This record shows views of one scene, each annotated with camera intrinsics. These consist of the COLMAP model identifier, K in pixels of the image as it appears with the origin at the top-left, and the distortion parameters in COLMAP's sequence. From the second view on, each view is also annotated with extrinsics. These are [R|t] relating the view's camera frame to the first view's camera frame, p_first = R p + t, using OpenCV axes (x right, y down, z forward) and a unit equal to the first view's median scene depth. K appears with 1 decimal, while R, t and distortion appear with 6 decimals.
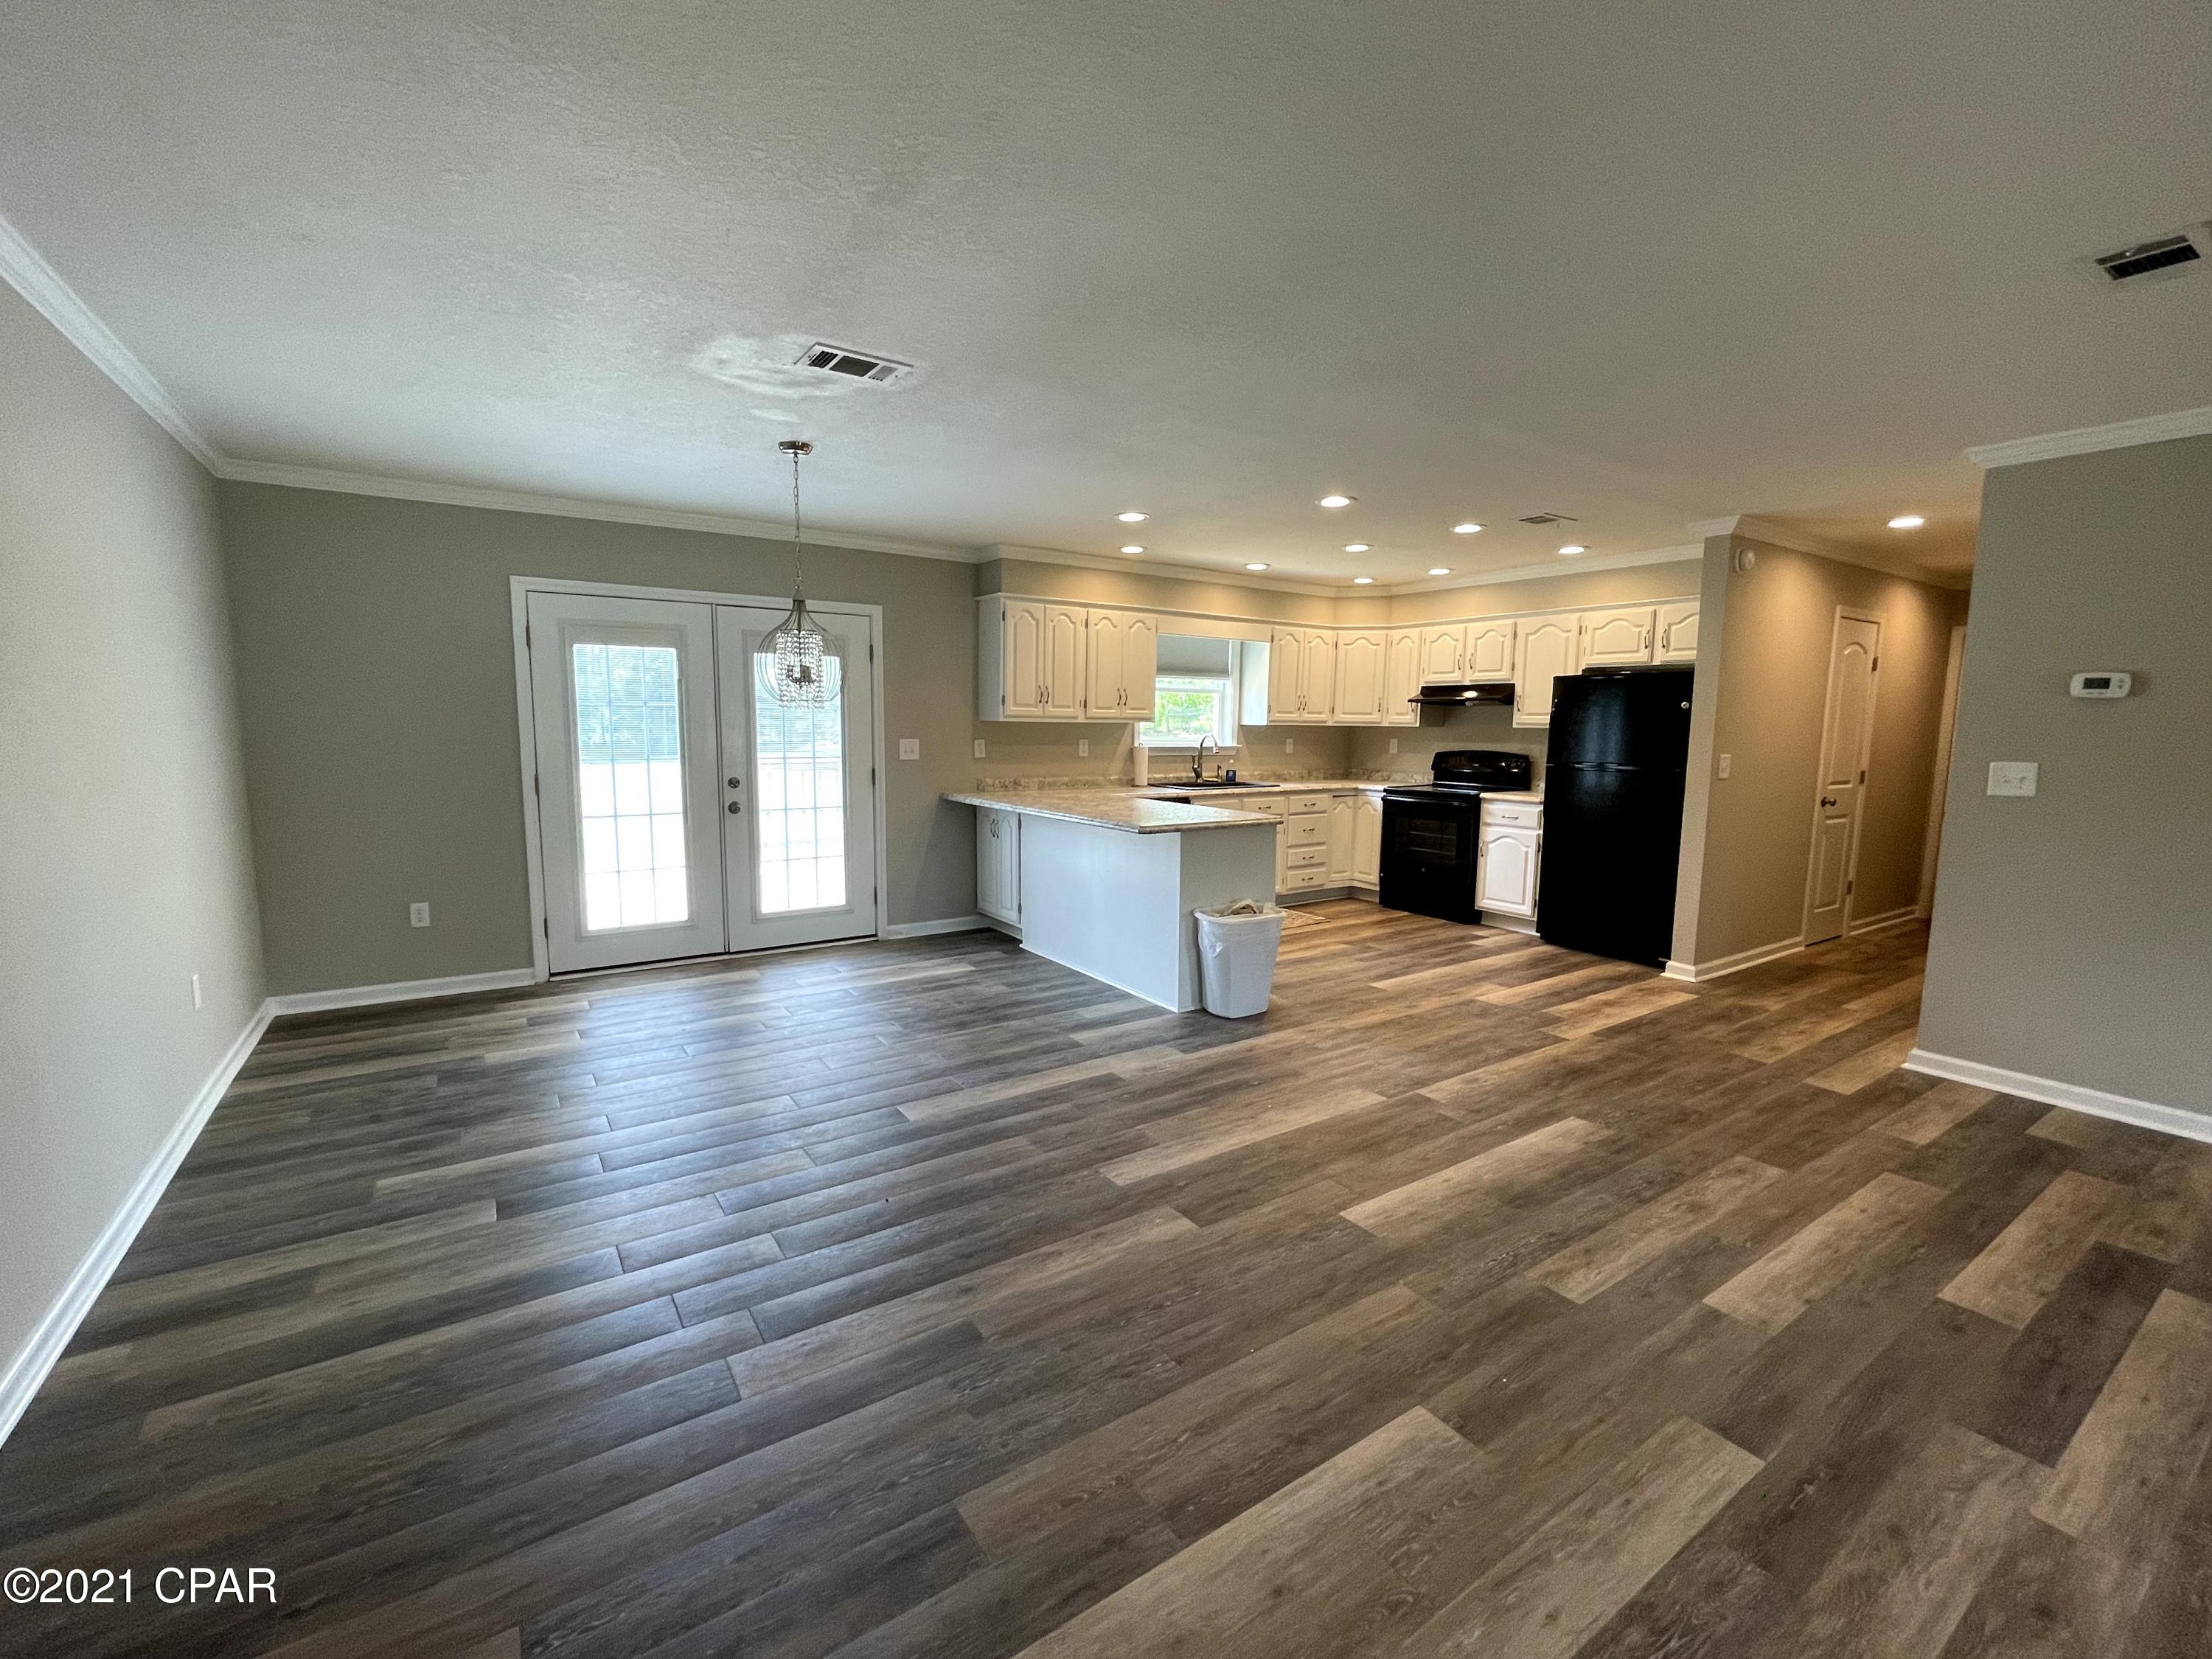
lens RADIAL K [[935.7, 0, 1106.0], [0, 935.7, 829.5], [0, 0, 1]] dist [0.001253, -0.000481]
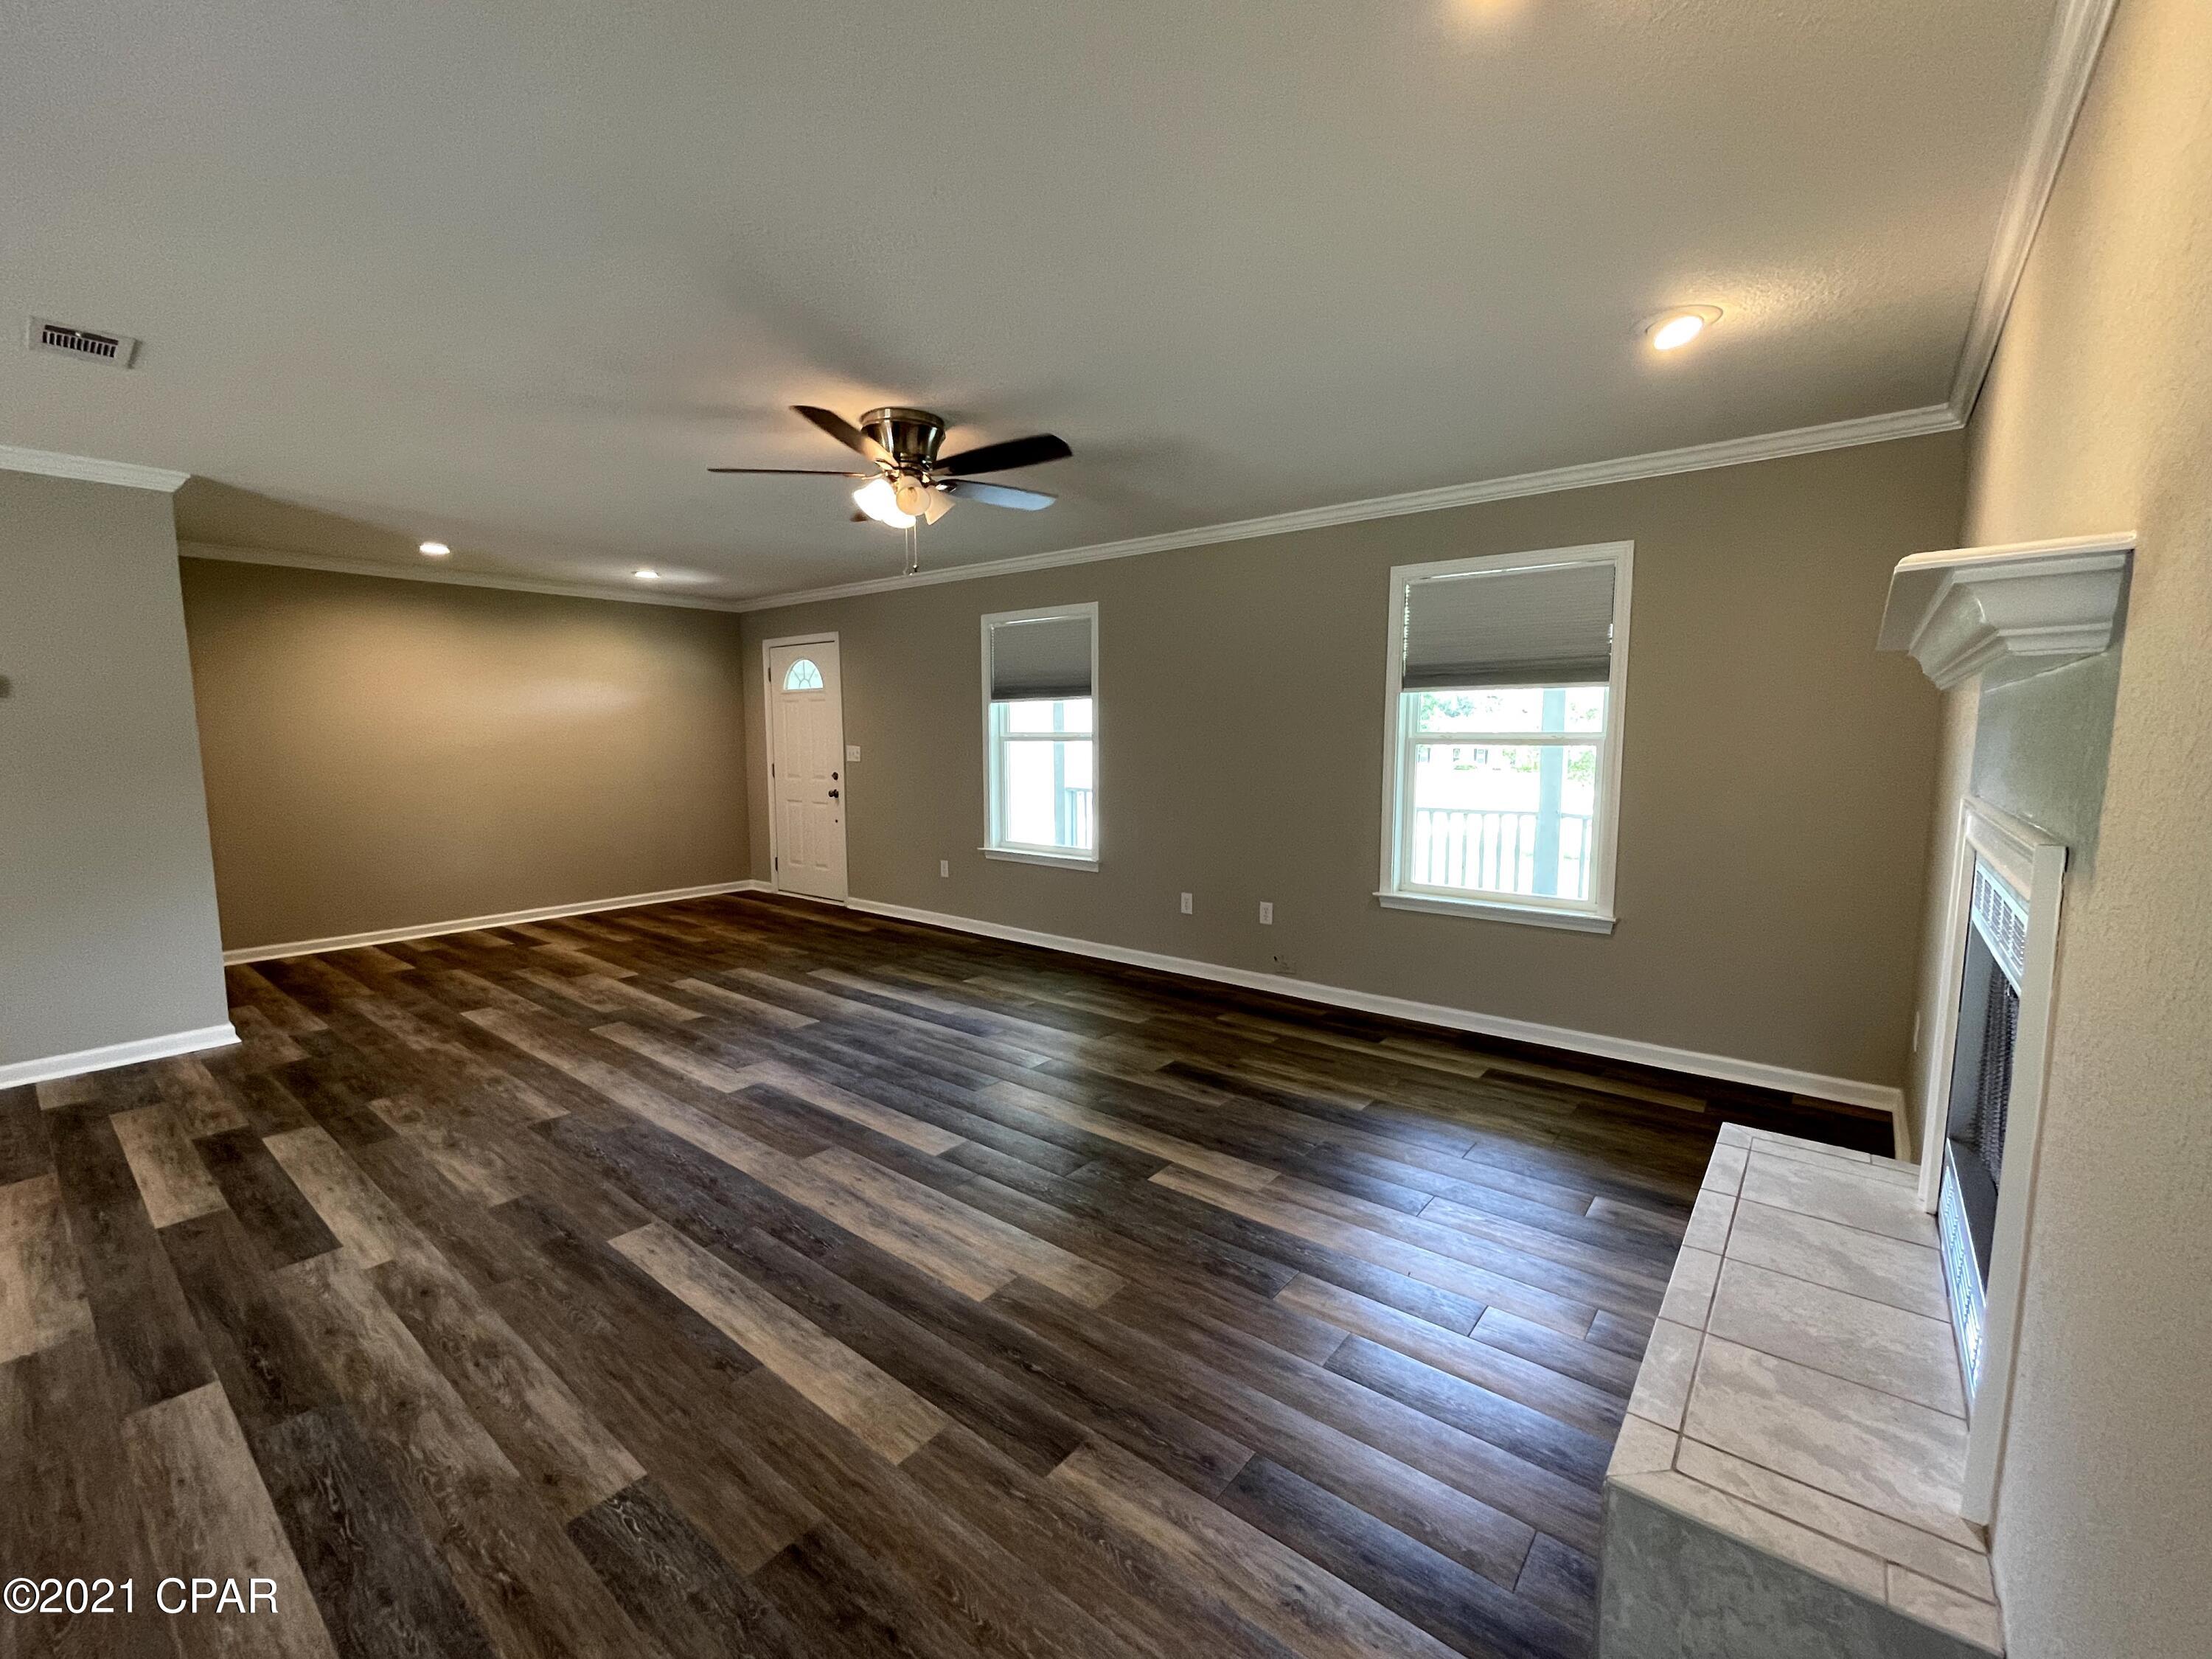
lens RADIAL K [[940.9, 0, 1078.3], [0, 940.9, 836.4], [0, 0, 1]] dist [-0.028321, 0.020647]
pose [[-0.280246, -0.121740, 0.952177, -0.271942], [0.109921, 0.981331, 0.157820, -0.015224], [-0.953614, 0.148892, -0.261632, 0.097684]]
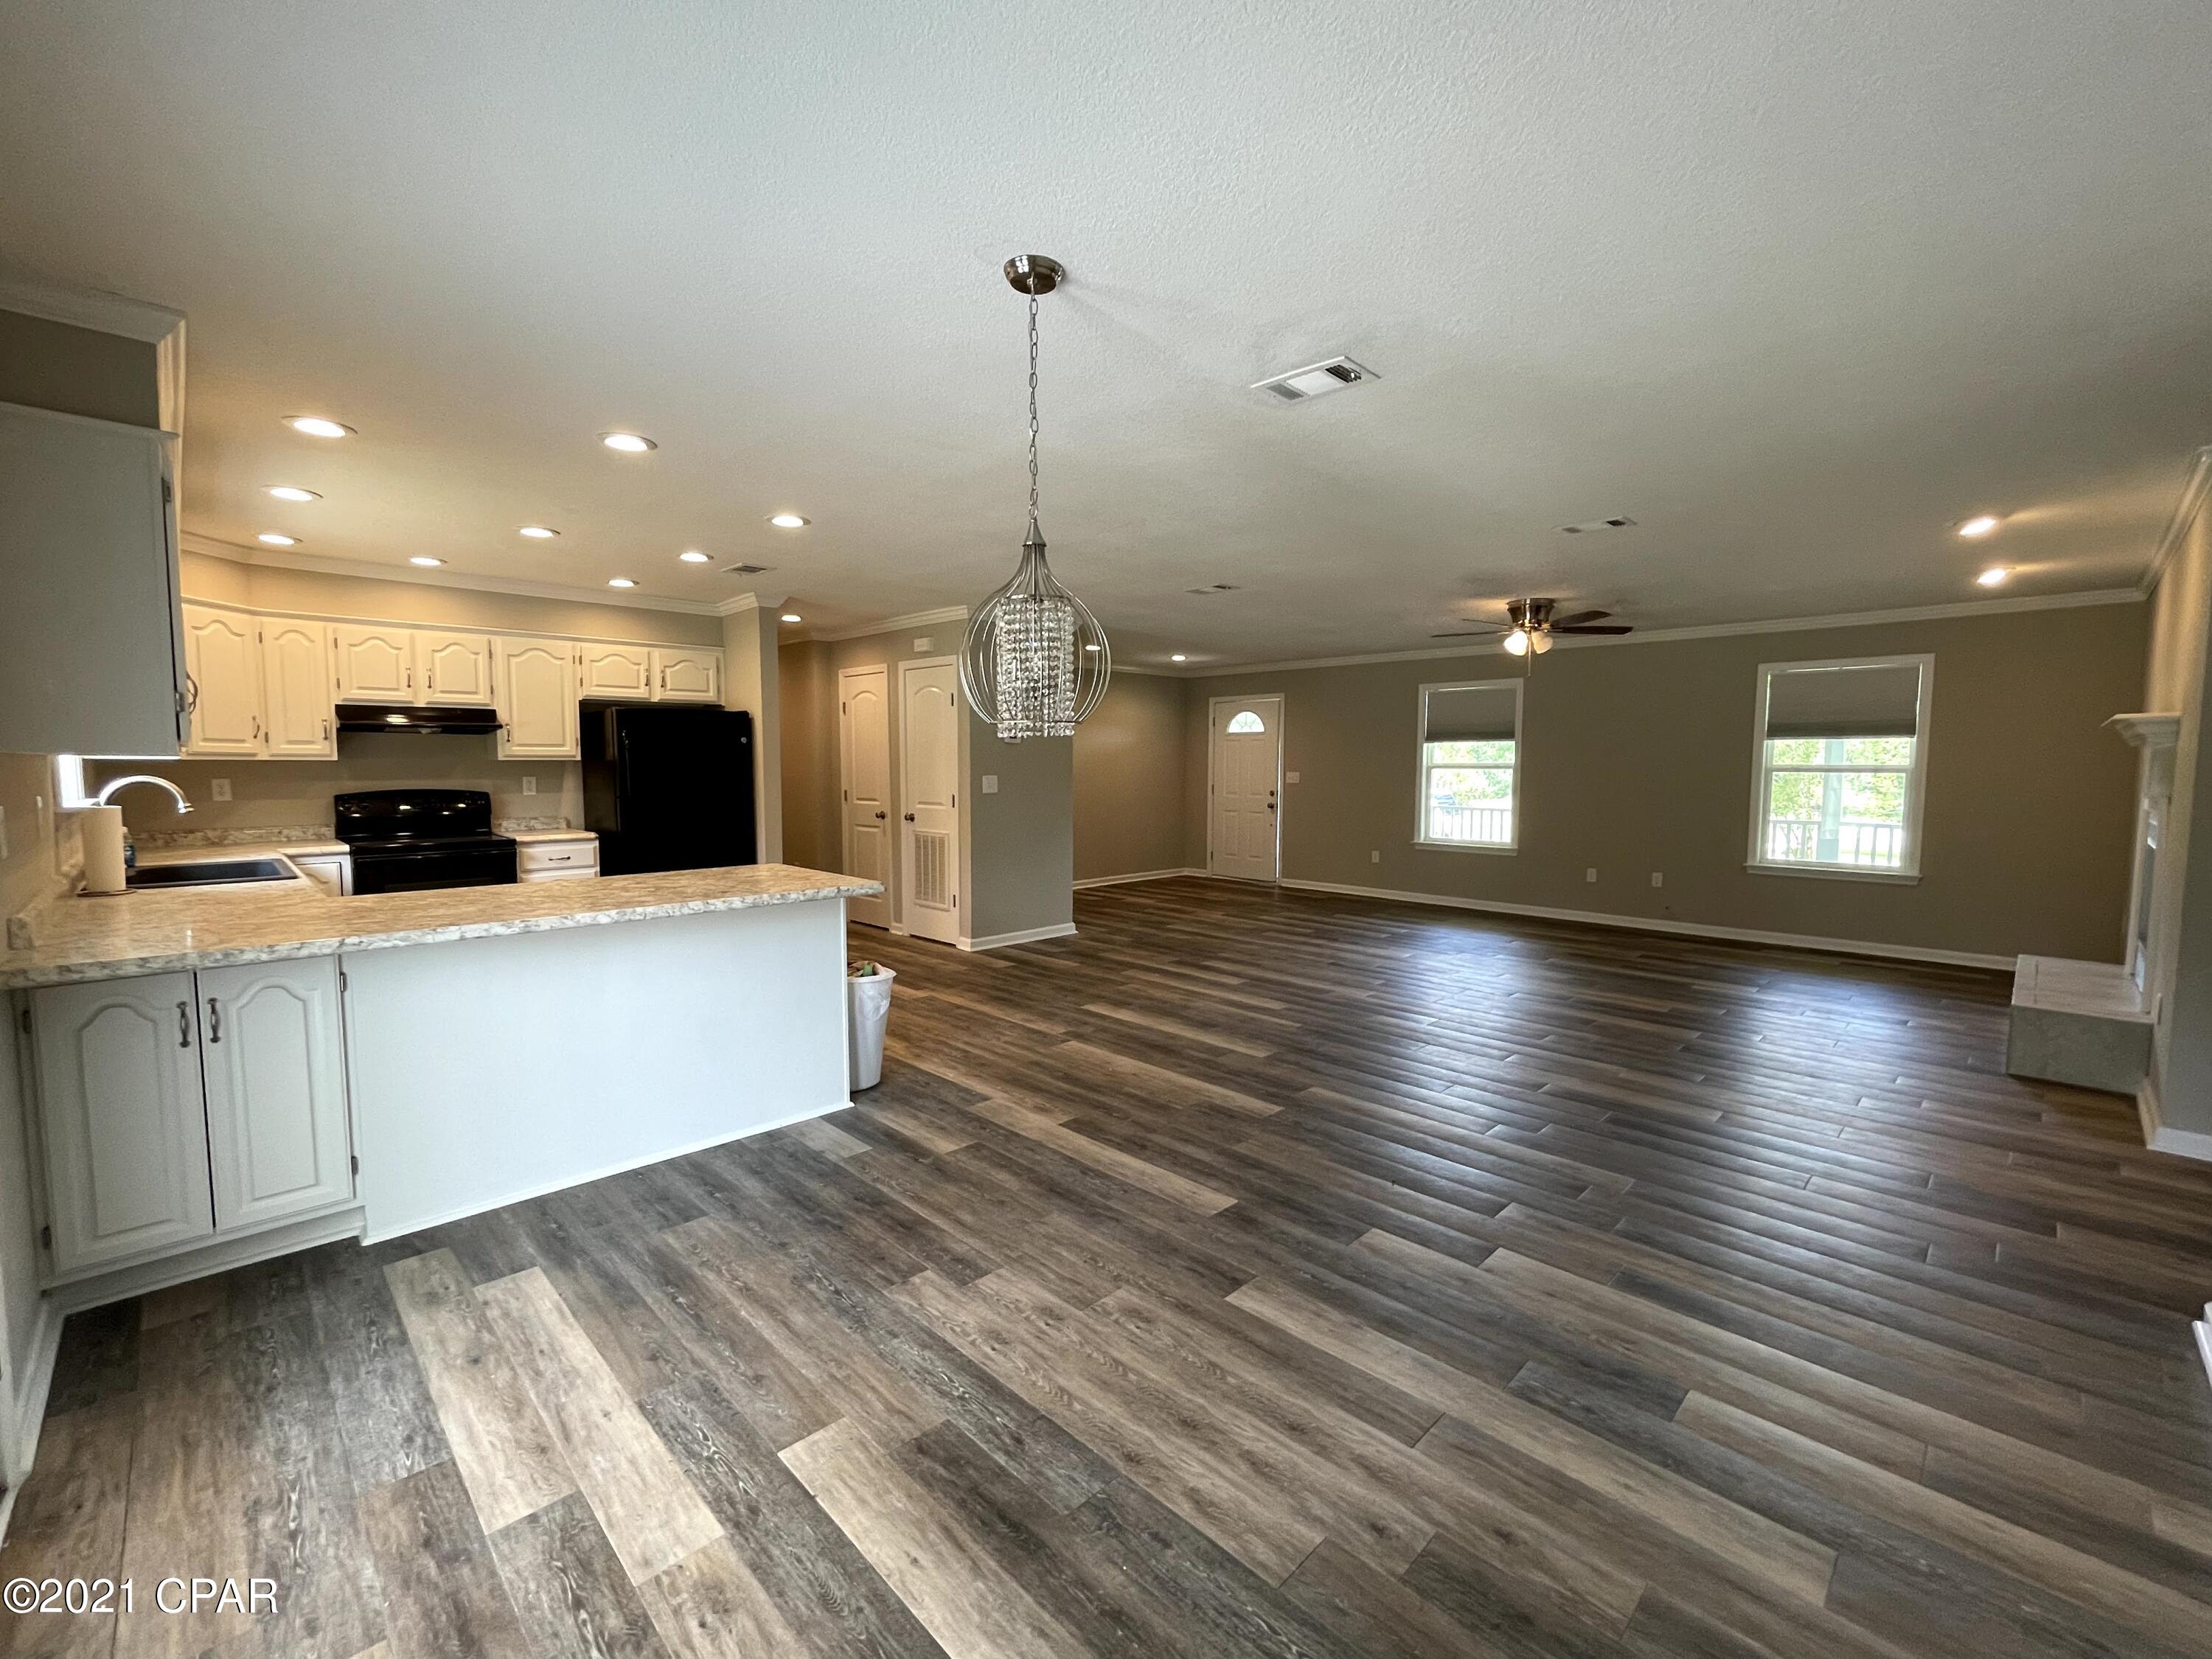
lens RADIAL K [[933.8, 0, 1072.6], [0, 933.8, 832.3], [0, 0, 1]] dist [-0.013576, 0.006476]
pose [[-0.165827, -0.088290, 0.982195, -0.885445], [0.109289, 0.988204, 0.107282, -0.133084], [-0.980080, 0.125133, -0.154221, 1.069688]]
